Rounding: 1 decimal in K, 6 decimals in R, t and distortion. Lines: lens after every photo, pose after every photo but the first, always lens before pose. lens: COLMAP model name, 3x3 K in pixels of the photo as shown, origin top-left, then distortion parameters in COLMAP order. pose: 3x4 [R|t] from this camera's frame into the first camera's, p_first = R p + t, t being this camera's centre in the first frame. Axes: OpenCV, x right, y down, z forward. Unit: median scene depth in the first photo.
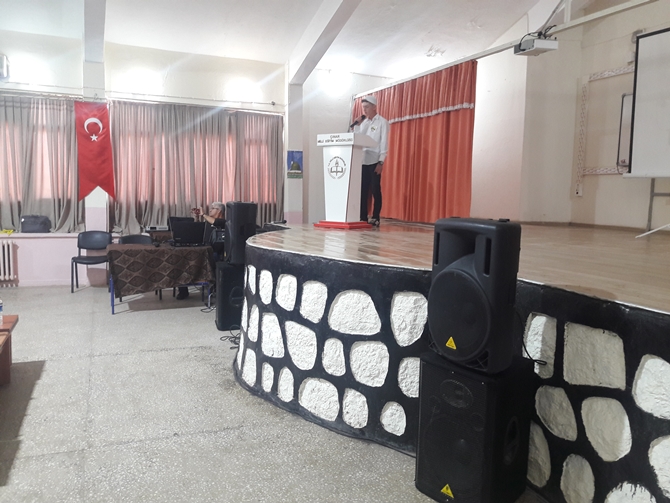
lens RADIAL K [[550.9, 0, 320.8], [0, 550.9, 263.2], [0, 0, 1]] dist [0.048321, -0.061620]
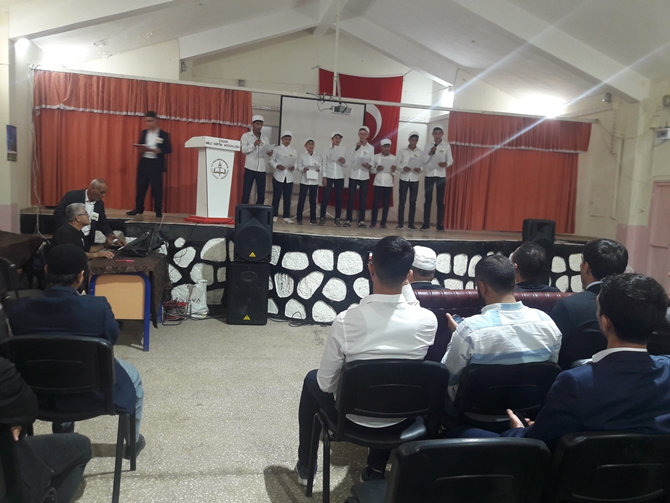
lens RADIAL K [[550.9, 0, 321.9], [0, 550.9, 248.8], [0, 0, 1]] dist [0.048321, -0.061620]
pose [[0.182777, -0.104703, 0.977563, -1.024722], [0.068868, 0.993234, 0.093505, -0.101754], [-0.980739, 0.050232, 0.188751, 0.586914]]
